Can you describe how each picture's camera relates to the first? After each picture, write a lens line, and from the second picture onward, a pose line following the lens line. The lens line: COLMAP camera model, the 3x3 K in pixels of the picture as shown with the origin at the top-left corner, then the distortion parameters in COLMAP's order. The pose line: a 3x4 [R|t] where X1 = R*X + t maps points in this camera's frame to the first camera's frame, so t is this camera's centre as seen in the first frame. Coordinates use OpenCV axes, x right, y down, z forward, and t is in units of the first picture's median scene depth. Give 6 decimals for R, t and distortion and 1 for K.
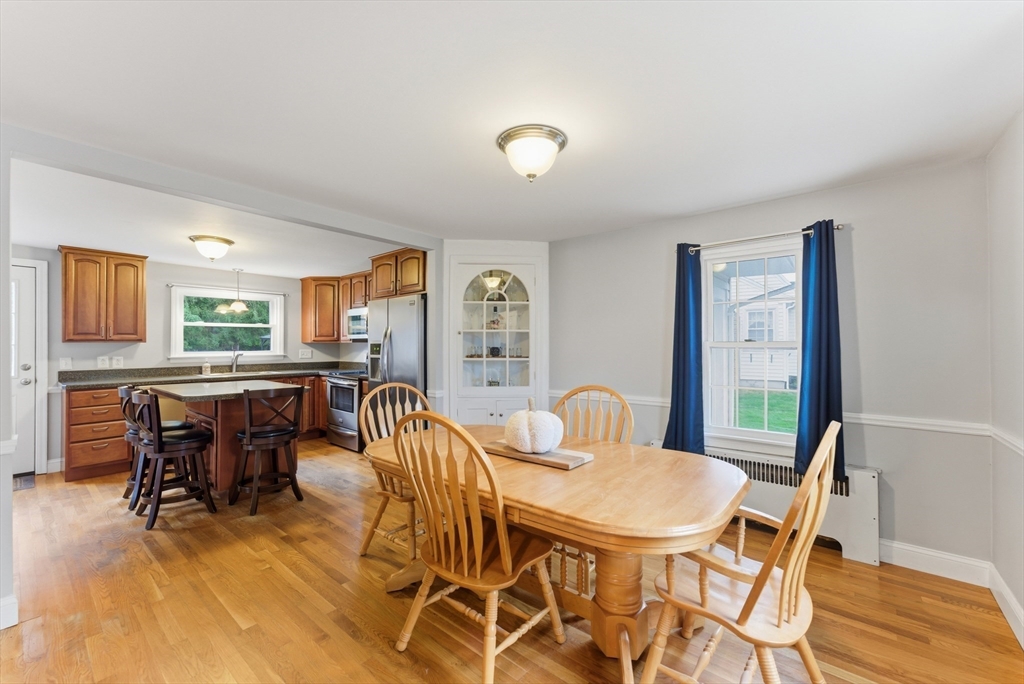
lens RADIAL K [[429.3, 0, 515.2], [0, 429.3, 340.6], [0, 0, 1]] dist [-0.000069, 0.008763]
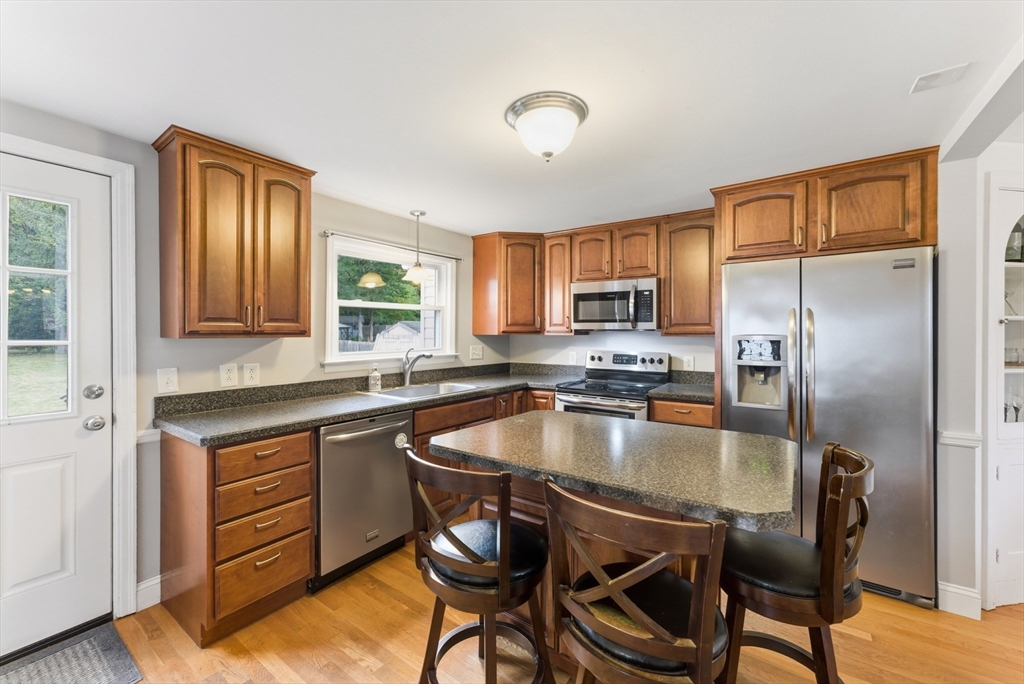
lens RADIAL K [[429.3, 0, 508.8], [0, 429.3, 333.8], [0, 0, 1]] dist [-0.000069, 0.008763]
pose [[0.996904, 0.003272, 0.078561, -0.597941], [-0.004347, 0.999899, 0.013520, -0.006757], [-0.078509, -0.013820, 0.996818, 0.421241]]
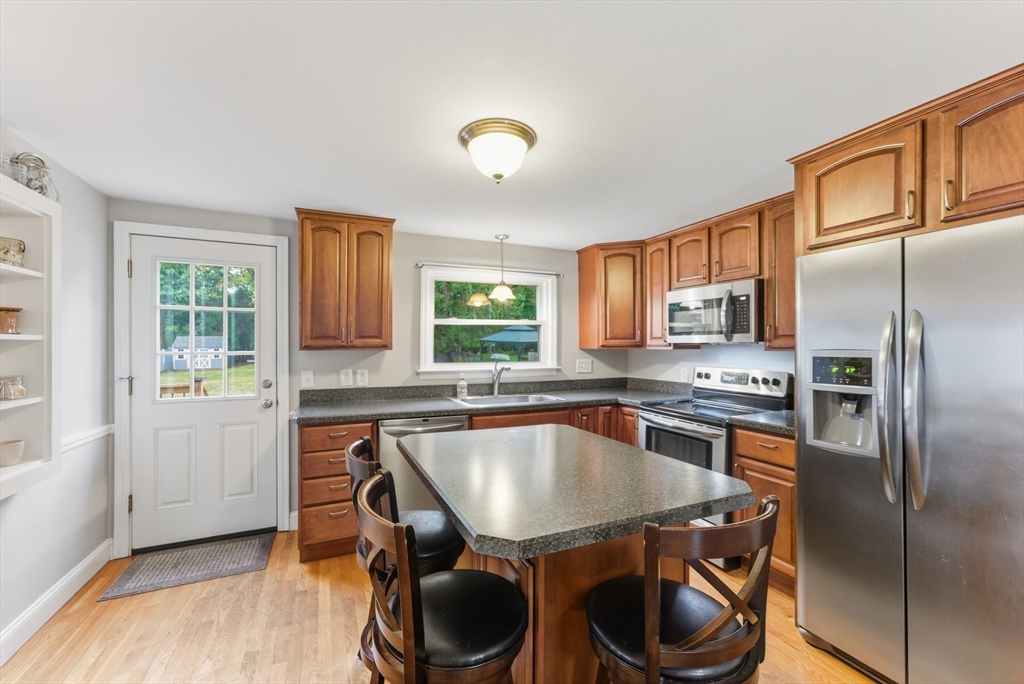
lens RADIAL K [[429.3, 0, 503.0], [0, 429.3, 345.8], [0, 0, 1]] dist [-0.000069, 0.008763]
pose [[0.895693, 0.002244, -0.444668, -0.373406], [0.001862, 0.999960, 0.008797, -0.006767], [0.444669, -0.008708, 0.895652, 0.440580]]
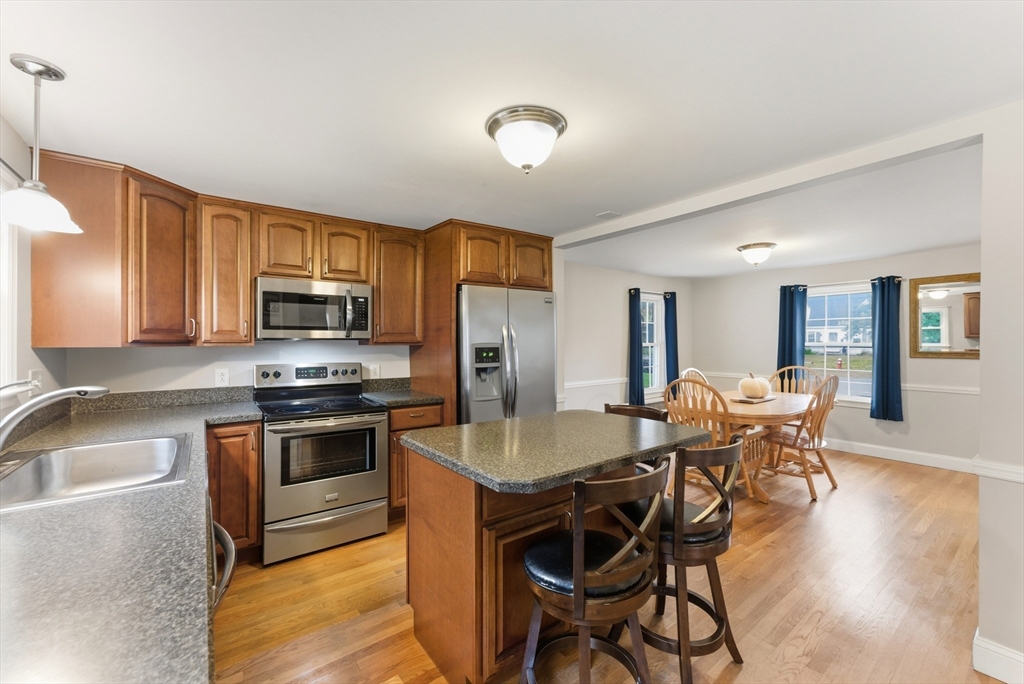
lens RADIAL K [[429.3, 0, 507.6], [0, 429.3, 340.3], [0, 0, 1]] dist [-0.000069, 0.008763]
pose [[0.236717, 0.001401, 0.971578, -0.881348], [-0.008060, 0.999967, 0.000522, -0.004955], [-0.971545, -0.007954, 0.236721, 0.697683]]
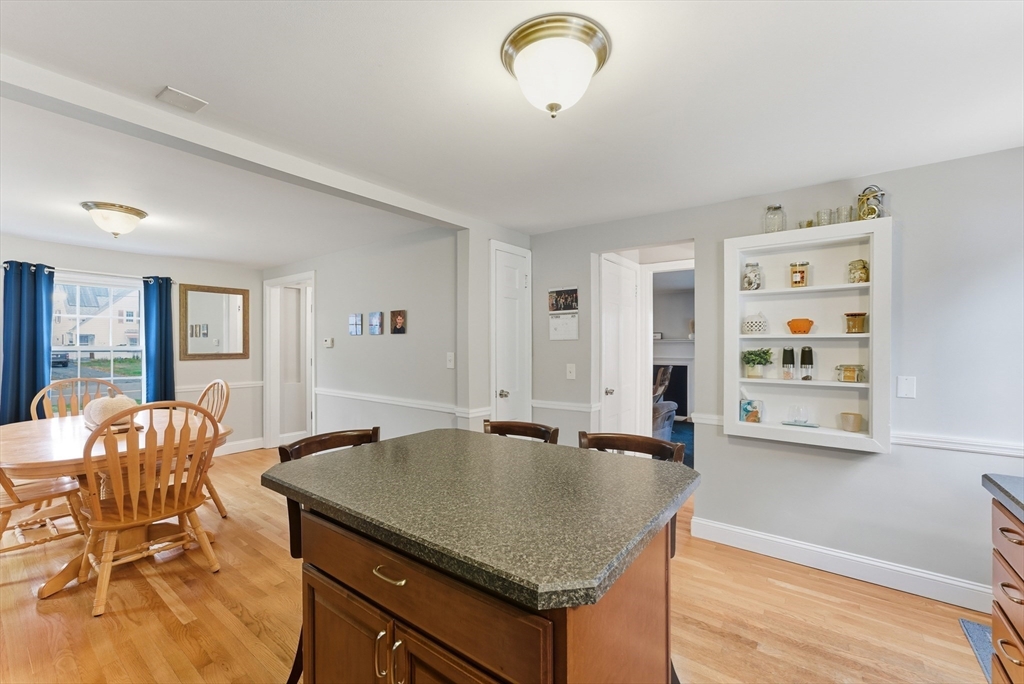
lens RADIAL K [[429.3, 0, 510.9], [0, 429.3, 351.8], [0, 0, 1]] dist [-0.000069, 0.008763]
pose [[-0.995220, 0.002472, -0.097625, -0.488358], [0.002186, 0.999993, 0.003039, 0.003650], [0.097632, 0.002811, -0.995219, 1.024183]]
